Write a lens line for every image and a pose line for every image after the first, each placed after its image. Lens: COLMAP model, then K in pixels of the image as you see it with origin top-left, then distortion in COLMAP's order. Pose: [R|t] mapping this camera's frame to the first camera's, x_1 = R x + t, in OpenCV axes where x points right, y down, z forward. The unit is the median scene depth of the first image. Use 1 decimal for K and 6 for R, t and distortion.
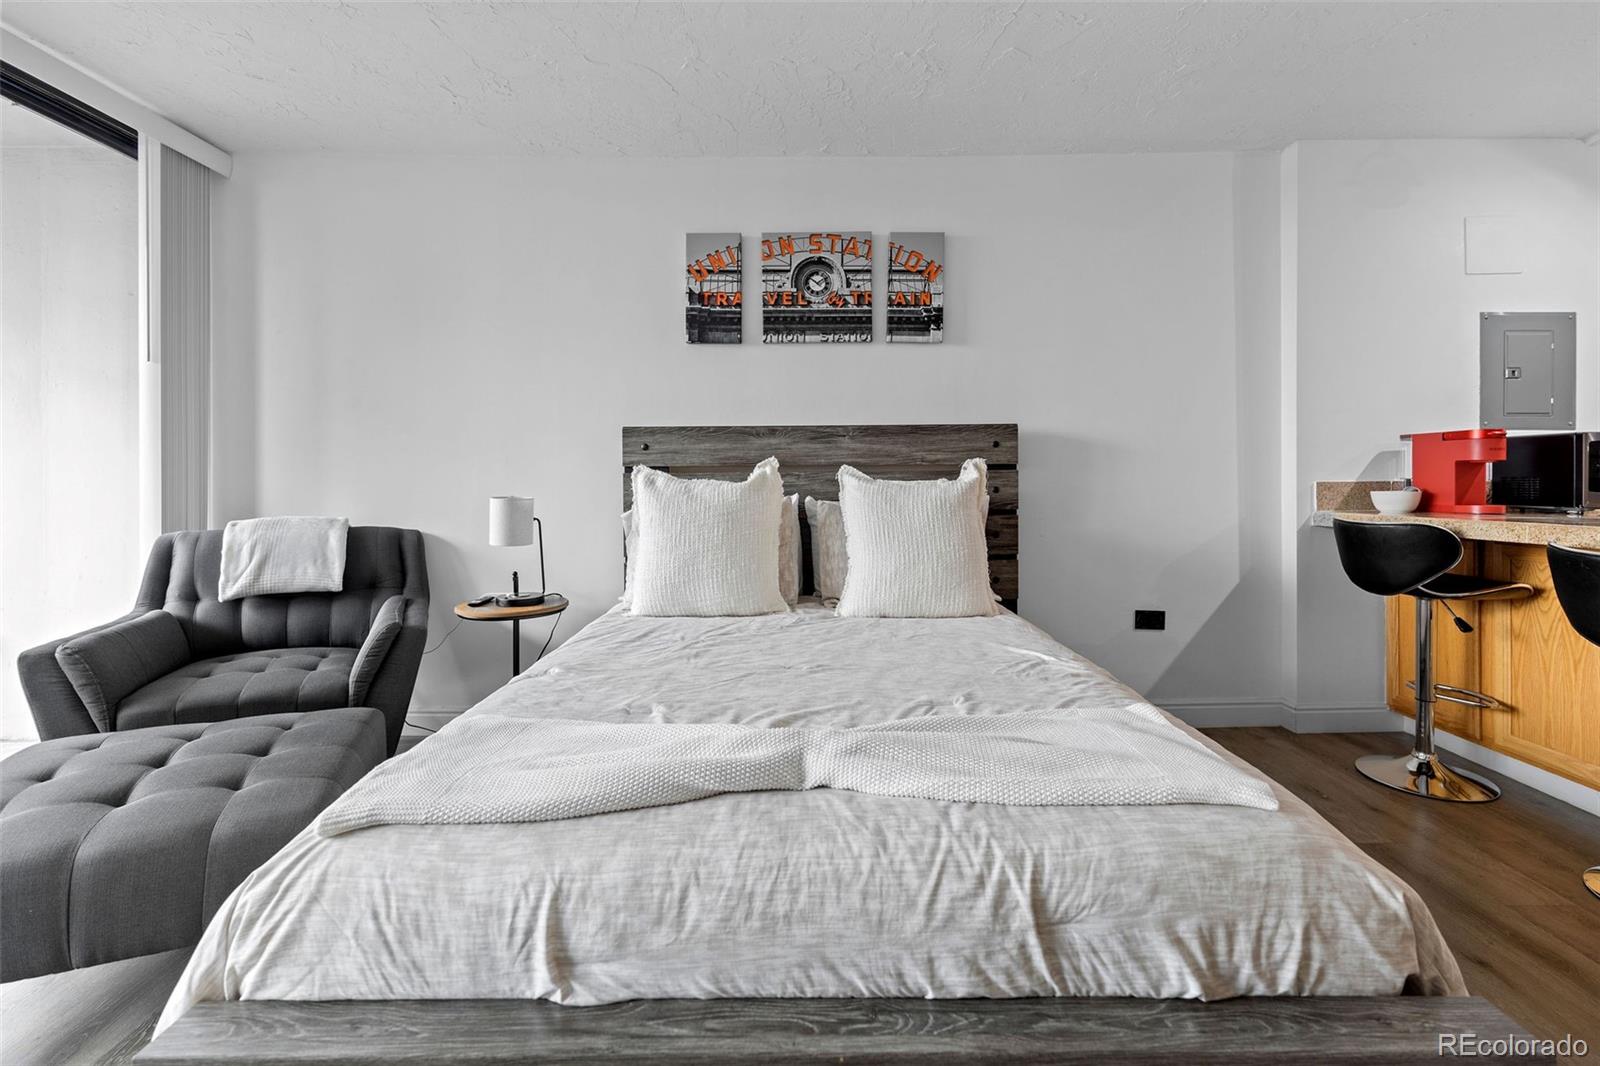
lens RADIAL K [[729.8, 0, 802.9], [0, 729.8, 484.8], [0, 0, 1]] dist [0.006762, 0.000334]
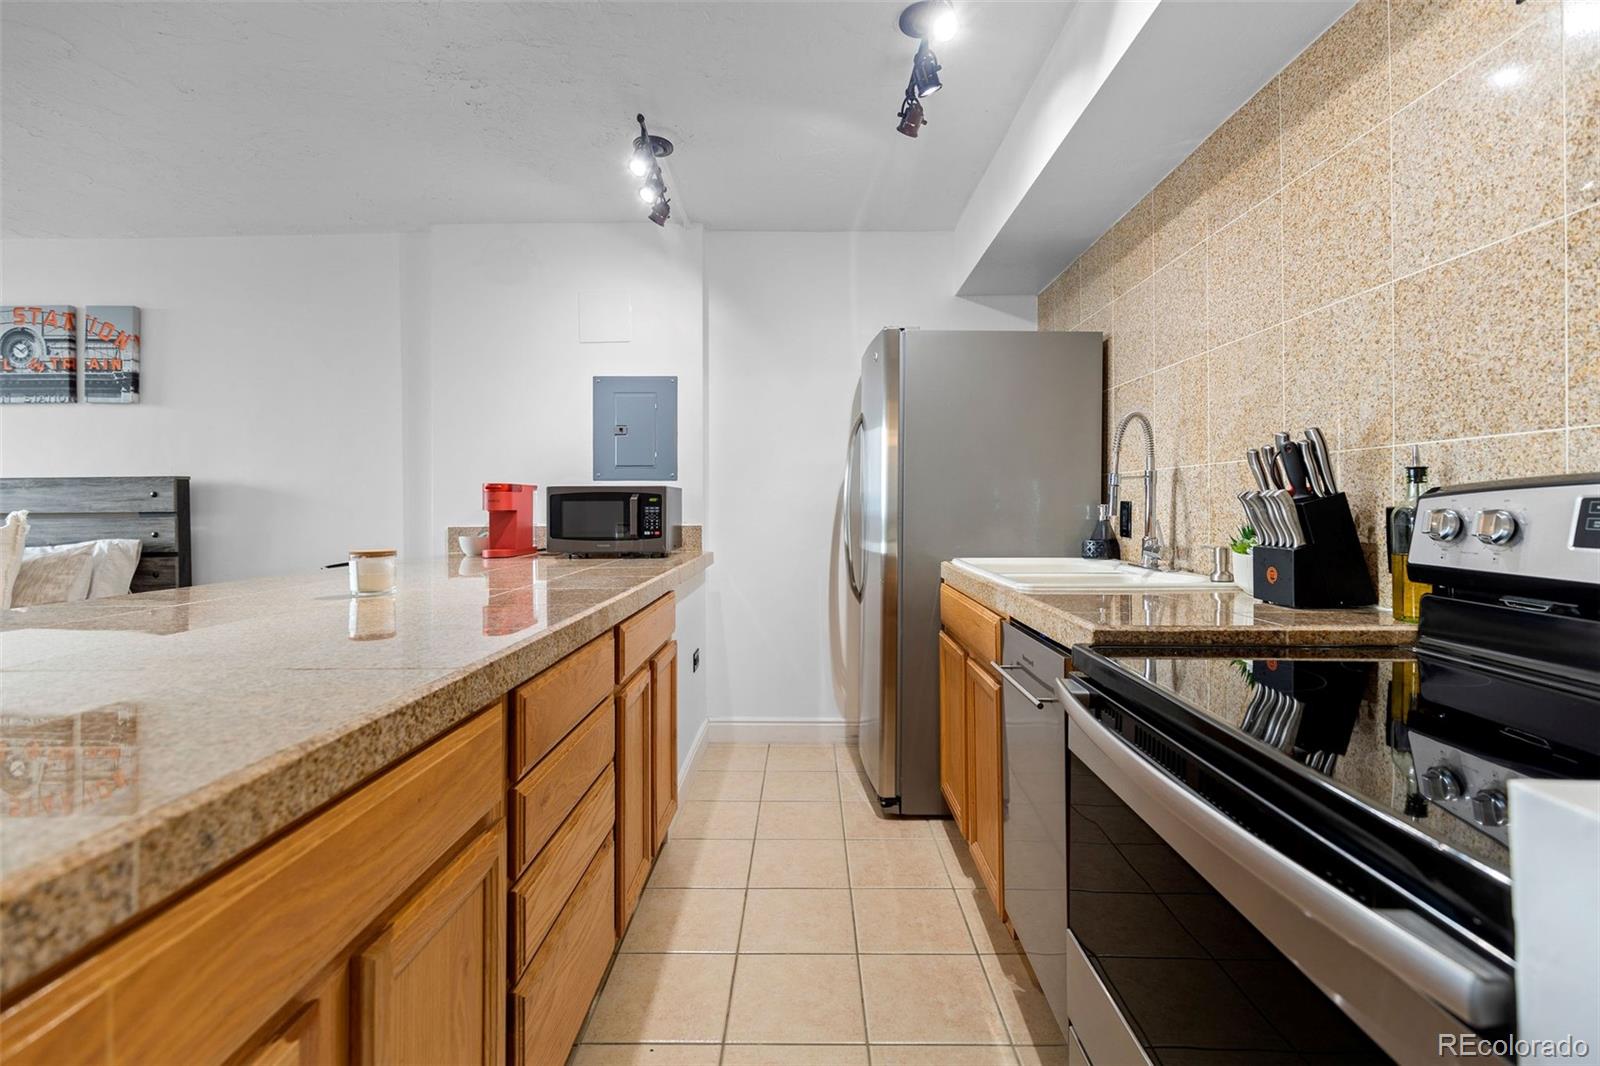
lens RADIAL K [[724.4, 0, 800.7], [0, 724.4, 504.5], [0, 0, 1]] dist [0.004224, 0.000579]
pose [[0.999879, -0.001261, -0.015512, 1.241998], [0.001144, 0.999971, -0.007553, -0.029258], [0.015521, 0.007534, 0.999851, -0.104485]]
